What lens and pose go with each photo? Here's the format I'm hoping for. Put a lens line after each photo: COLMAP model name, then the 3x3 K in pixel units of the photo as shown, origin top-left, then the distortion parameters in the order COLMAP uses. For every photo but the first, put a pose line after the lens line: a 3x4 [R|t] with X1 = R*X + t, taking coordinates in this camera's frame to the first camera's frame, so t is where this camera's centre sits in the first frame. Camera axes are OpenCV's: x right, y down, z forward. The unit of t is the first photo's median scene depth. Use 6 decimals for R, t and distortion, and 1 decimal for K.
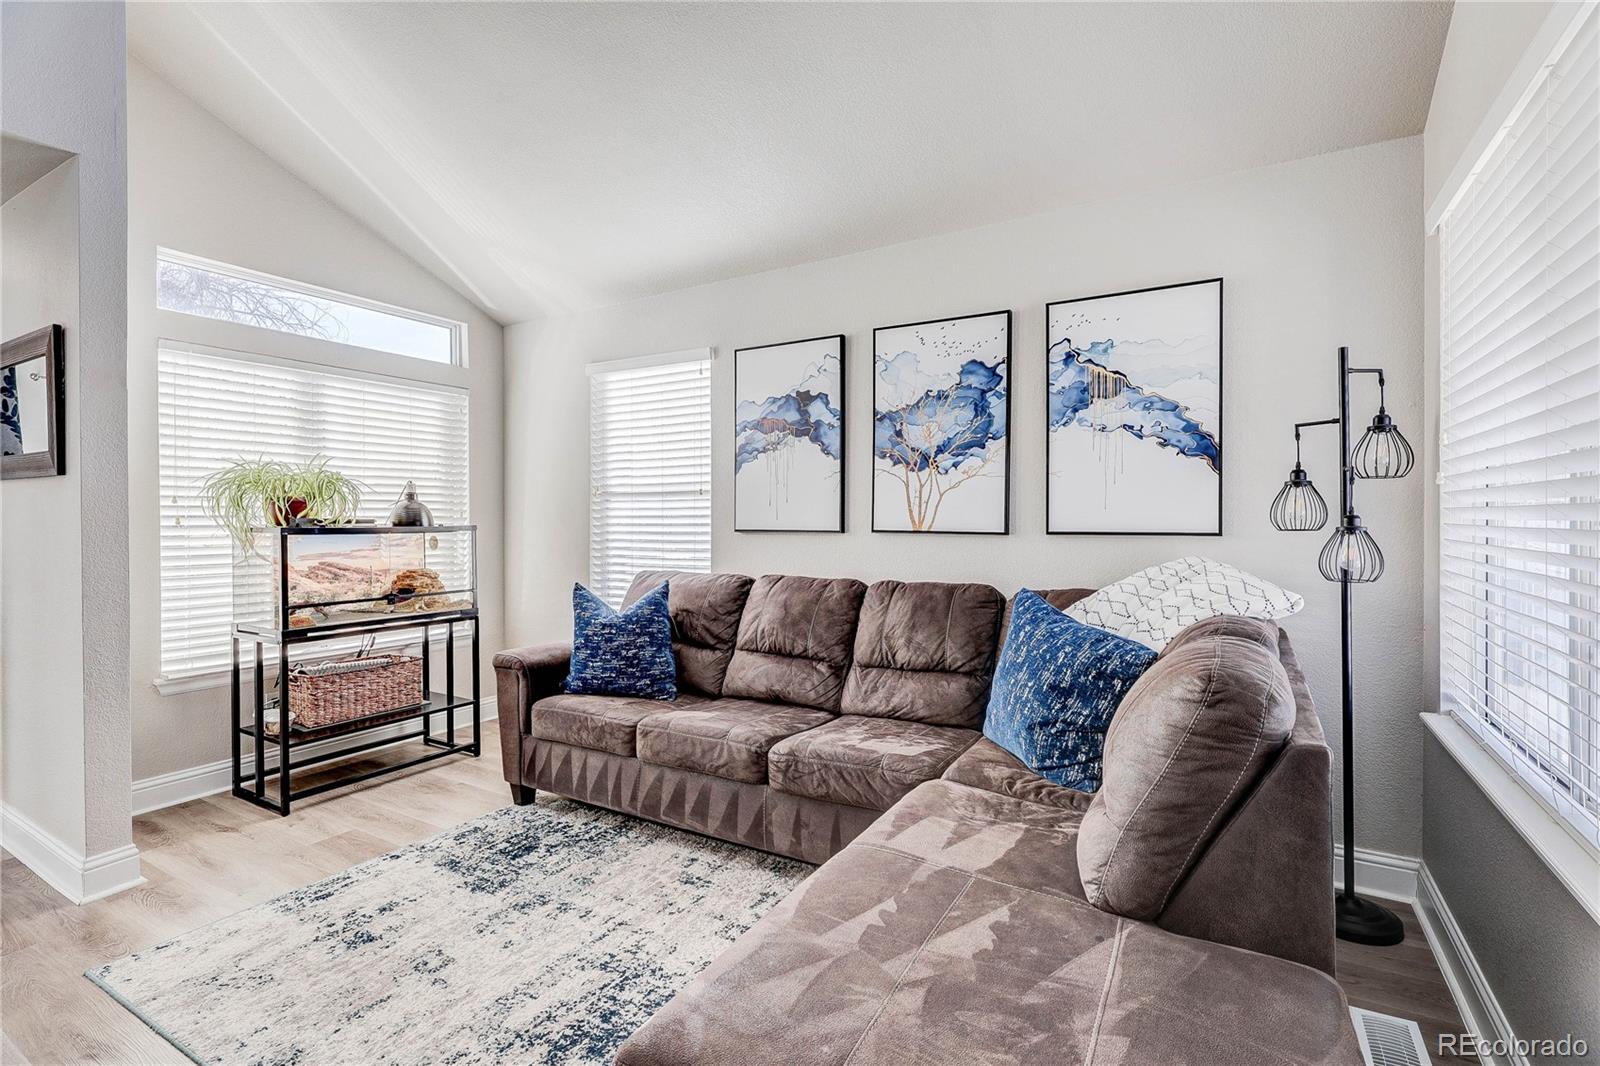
lens RADIAL K [[737.7, 0, 800.2], [0, 737.7, 529.9], [0, 0, 1]] dist [-0.008850, 0.002425]
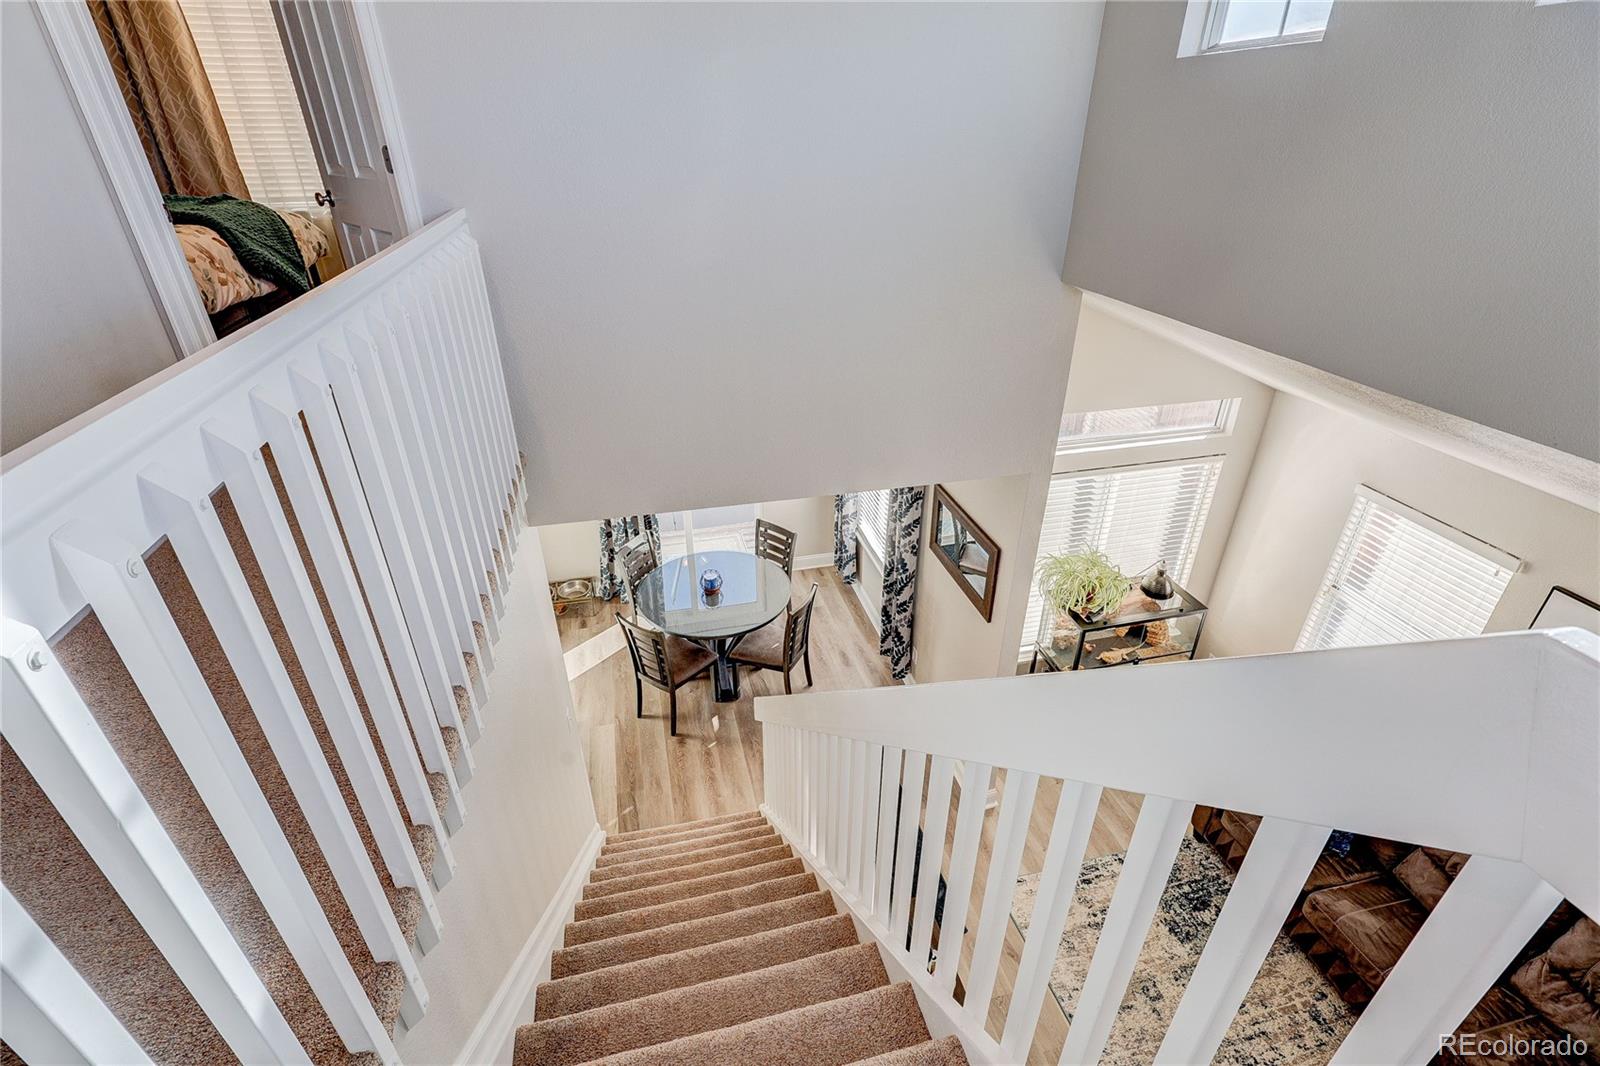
lens RADIAL K [[737.7, 0, 800.1], [0, 737.7, 533.5], [0, 0, 1]] dist [-0.008850, 0.002425]
pose [[0.703584, 0.343325, -0.622172, -0.236909], [-0.016800, 0.883335, 0.468441, -0.839074], [0.710414, -0.319135, 0.627268, -0.281671]]
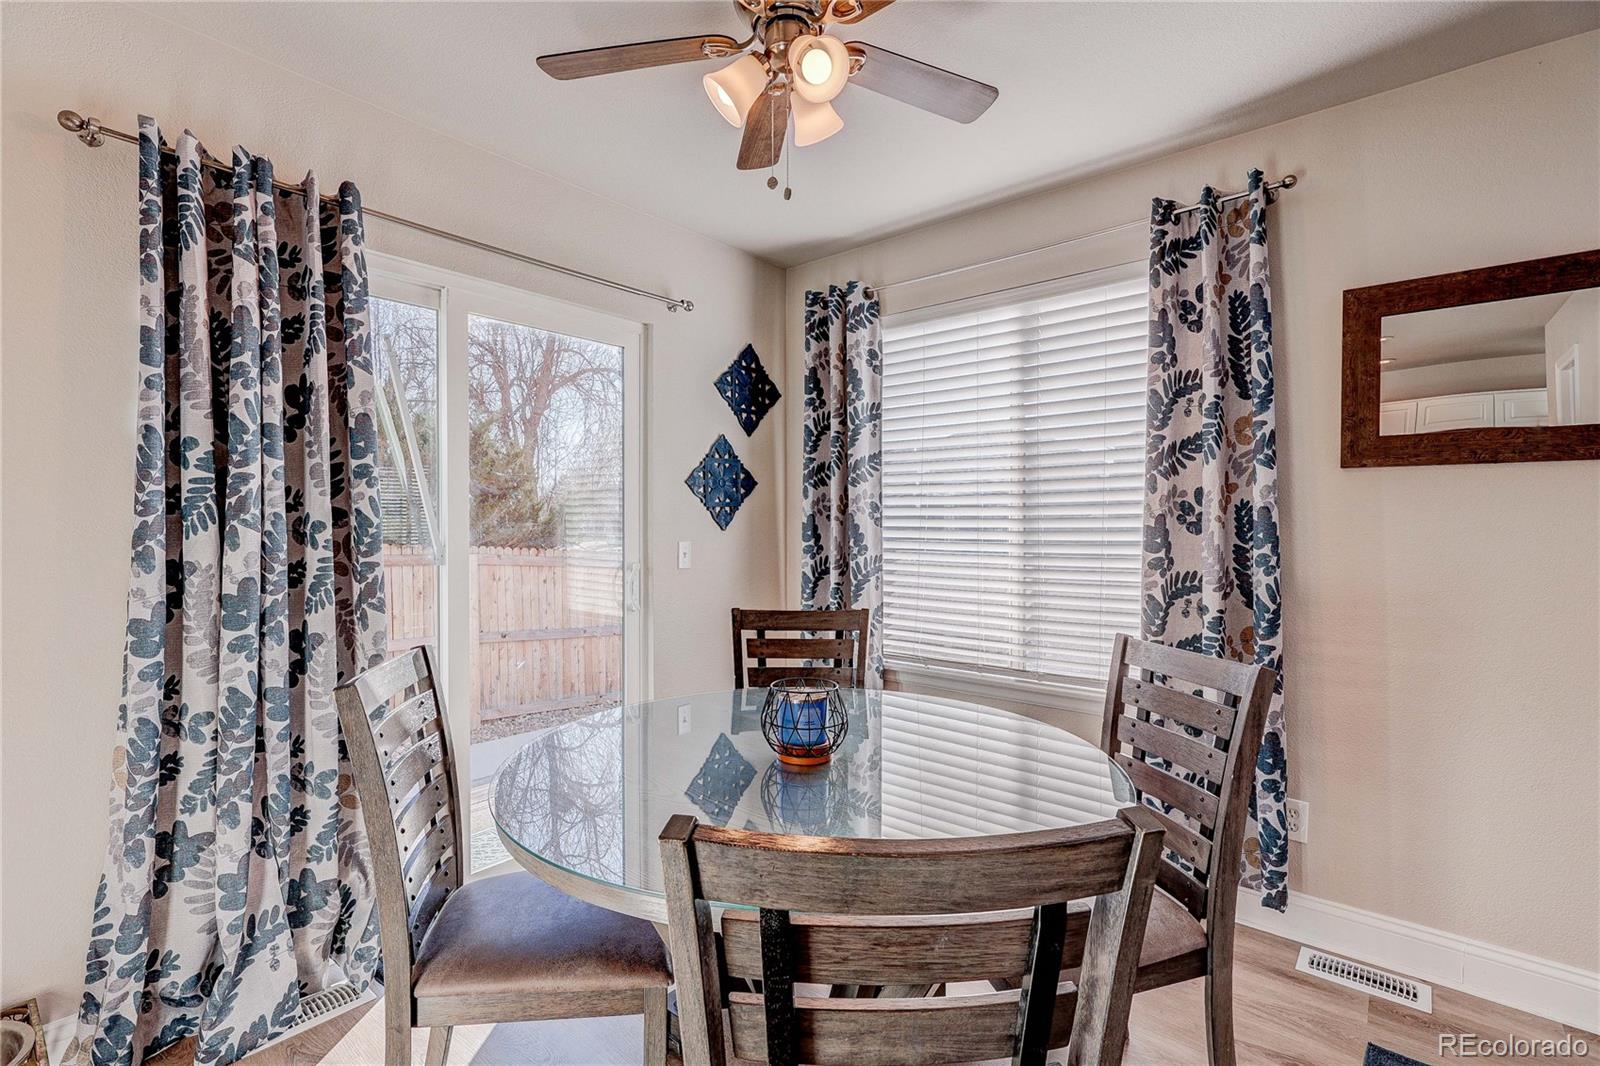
lens RADIAL K [[737.7, 0, 798.7], [0, 737.7, 531.1], [0, 0, 1]] dist [-0.008850, 0.002425]
pose [[0.988232, 0.002941, -0.152931, -1.412612], [-0.004039, 0.999968, -0.006871, 0.003477], [0.152906, 0.007408, 0.988213, 0.199115]]
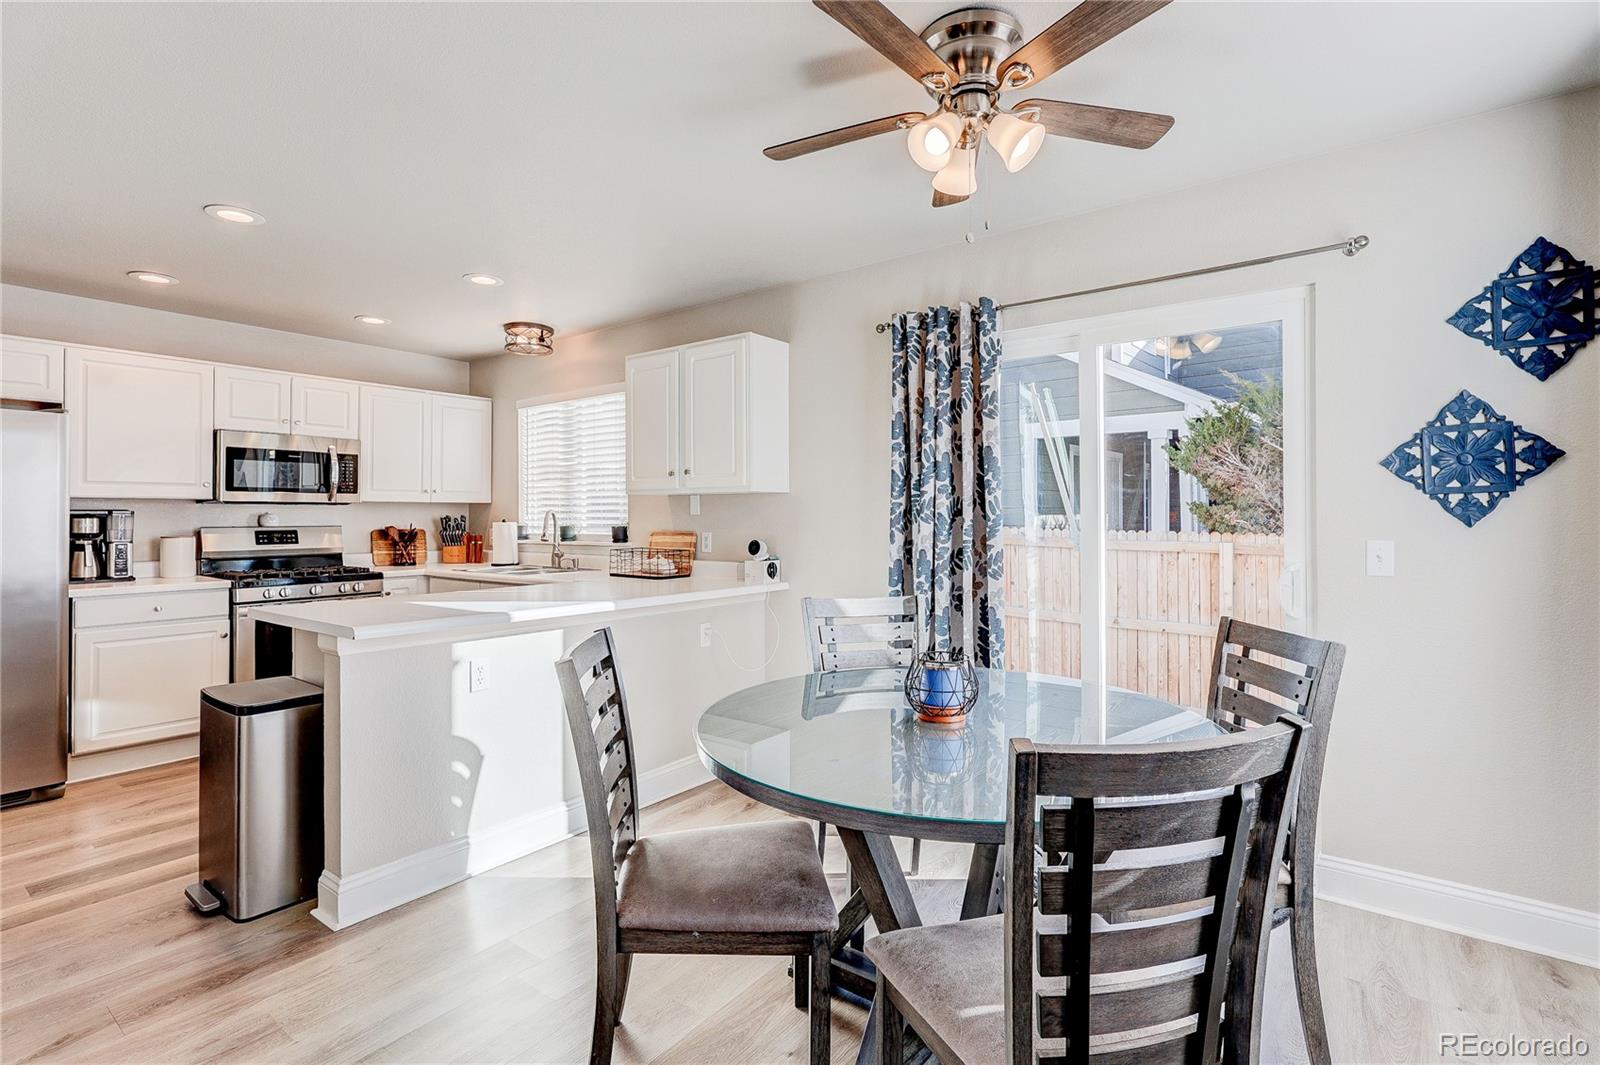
lens RADIAL K [[737.7, 0, 804.1], [0, 737.7, 509.9], [0, 0, 1]] dist [-0.008850, 0.002425]
pose [[-0.101315, -0.006636, -0.994832, -0.915979], [-0.010607, 0.999928, -0.005590, -0.009540], [0.994798, 0.009986, -0.101379, 0.617693]]
